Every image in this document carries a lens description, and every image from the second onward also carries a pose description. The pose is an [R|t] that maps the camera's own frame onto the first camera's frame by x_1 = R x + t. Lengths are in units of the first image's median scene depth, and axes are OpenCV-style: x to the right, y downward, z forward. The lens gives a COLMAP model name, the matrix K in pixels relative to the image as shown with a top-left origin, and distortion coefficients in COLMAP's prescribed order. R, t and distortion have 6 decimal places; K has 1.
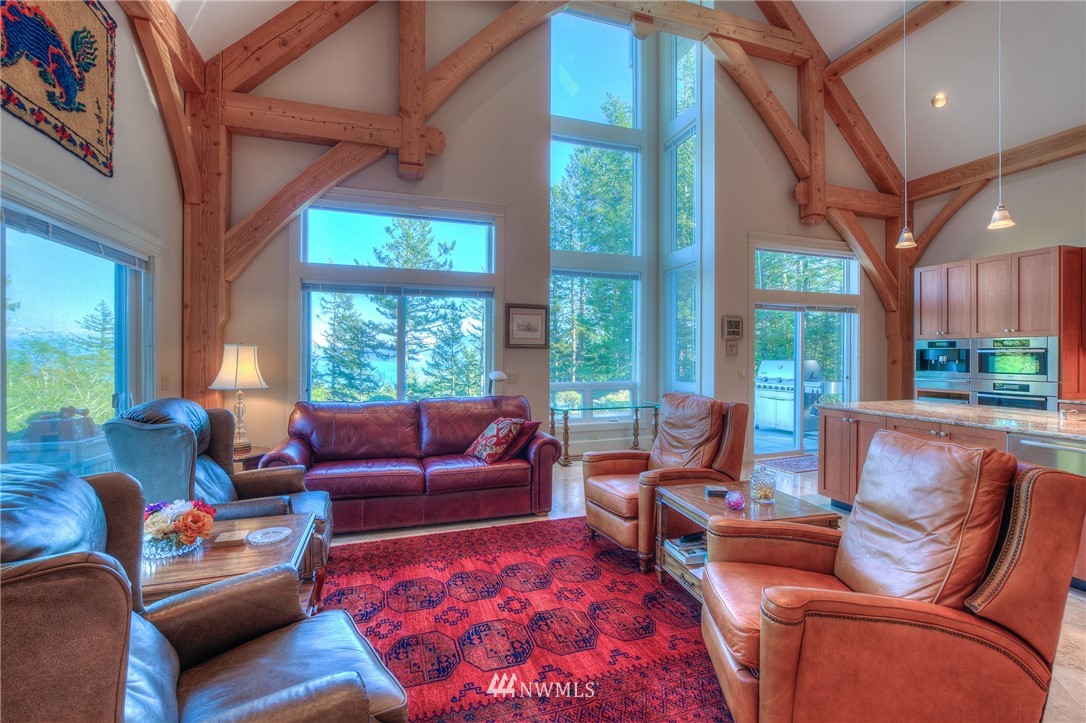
lens RADIAL K [[475.4, 0, 544.9], [0, 475.4, 354.0], [0, 0, 1]] dist [-0.018769, 0.000862]
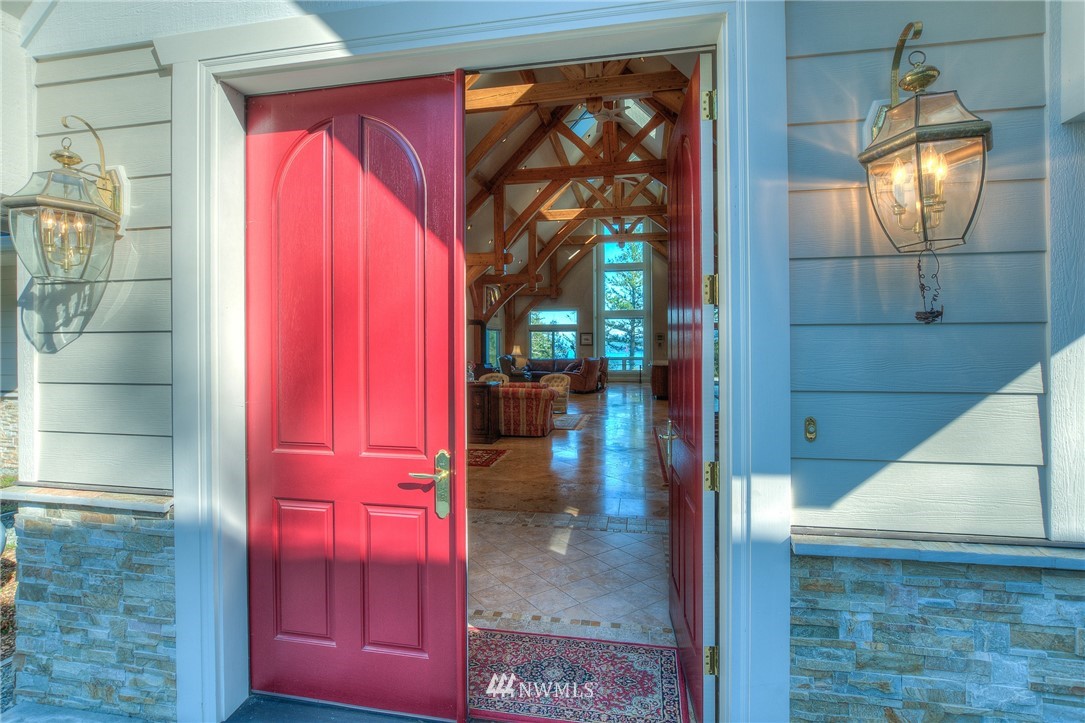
lens RADIAL K [[504.3, 0, 546.6], [0, 504.3, 342.9], [0, 0, 1]] dist [0.001043, 0.000094]
pose [[0.871128, -0.009708, -0.490960, 1.514372], [0.007479, 0.999951, -0.006502, -0.007835], [0.490999, 0.001993, 0.871158, -2.353140]]
